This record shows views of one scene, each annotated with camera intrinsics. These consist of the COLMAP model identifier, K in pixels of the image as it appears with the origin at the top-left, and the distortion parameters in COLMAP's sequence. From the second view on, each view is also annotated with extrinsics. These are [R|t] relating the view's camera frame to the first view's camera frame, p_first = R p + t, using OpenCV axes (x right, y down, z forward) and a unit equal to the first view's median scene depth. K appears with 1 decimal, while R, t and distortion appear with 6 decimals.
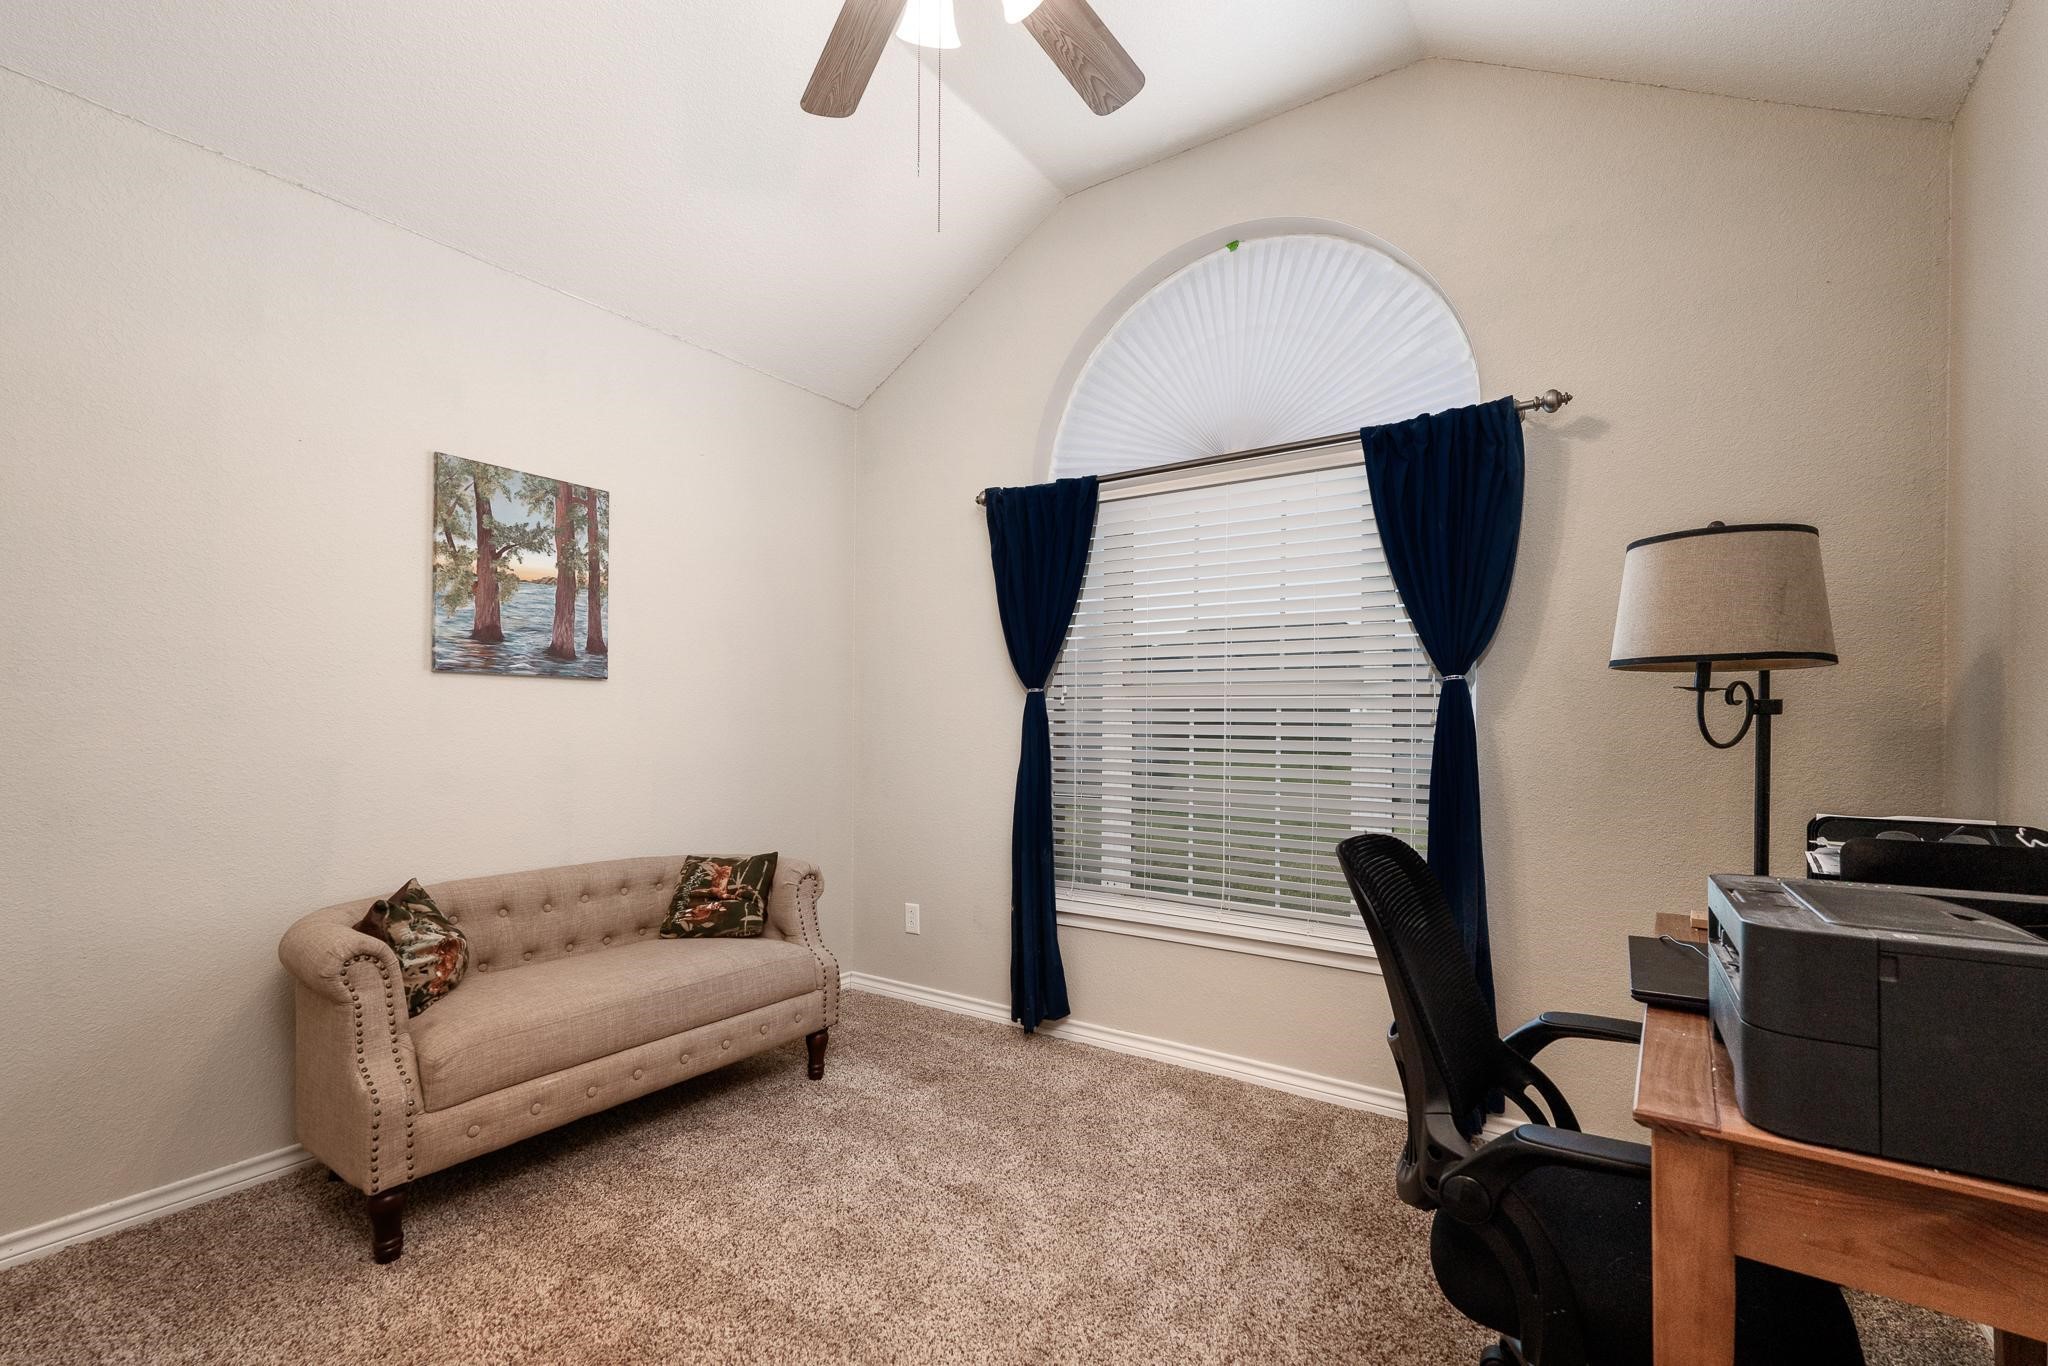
lens RADIAL K [[902.4, 0, 1024.1], [0, 902.4, 711.4], [0, 0, 1]] dist [0.000210, 0.000085]
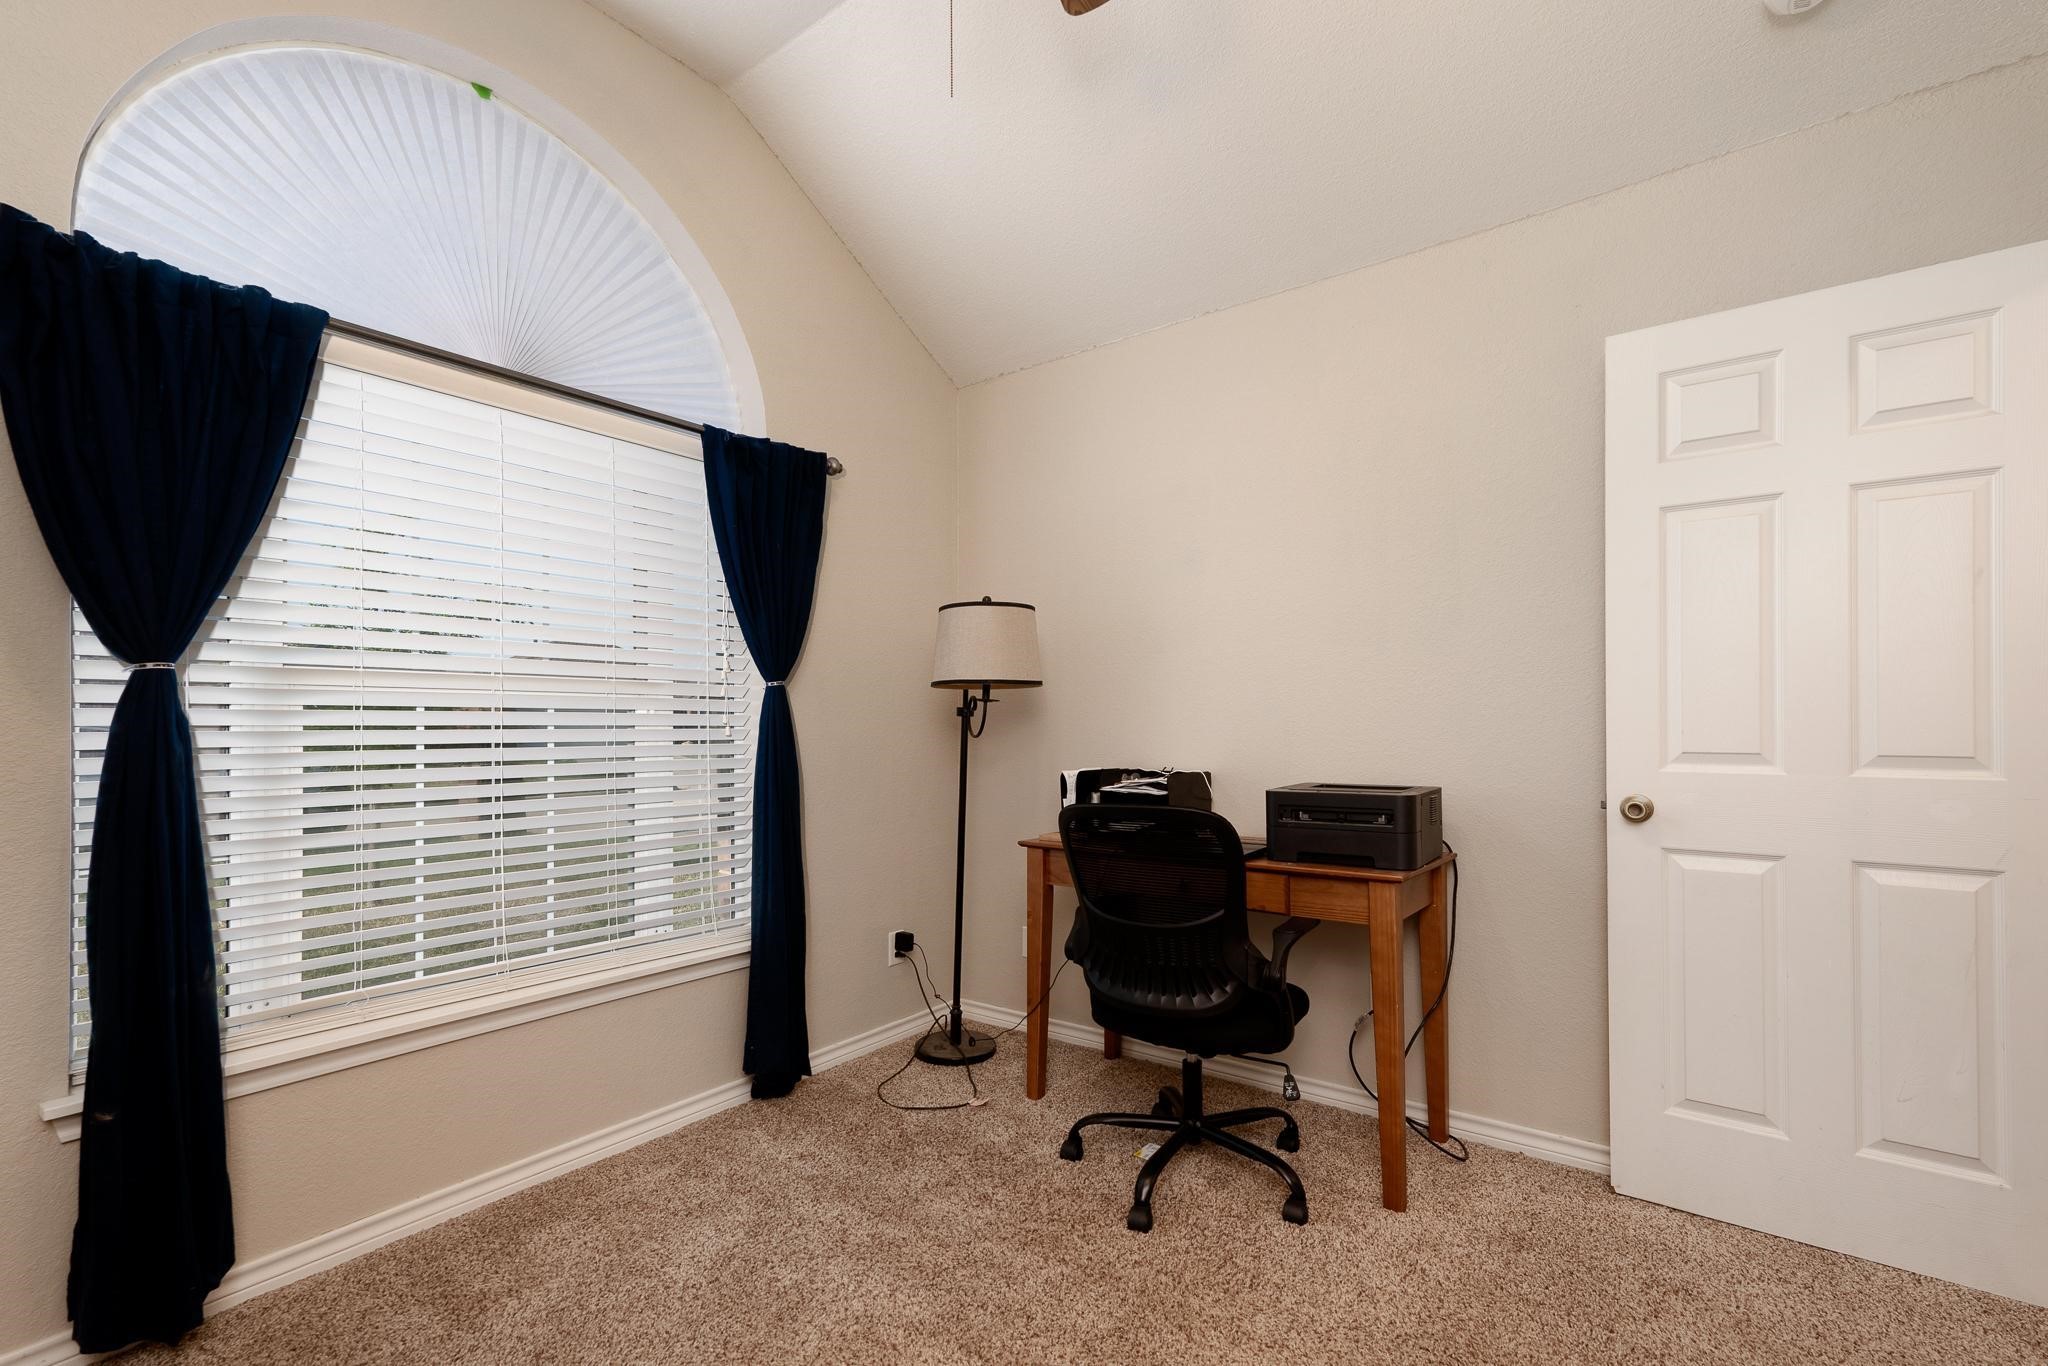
lens RADIAL K [[902.4, 0, 1024.1], [0, 902.4, 711.4], [0, 0, 1]] dist [0.000210, 0.000085]
pose [[0.043271, 0.007366, 0.999036, -0.516457], [-0.005435, 0.999960, -0.007138, 0.003205], [-0.999049, -0.005121, 0.043310, 0.535956]]
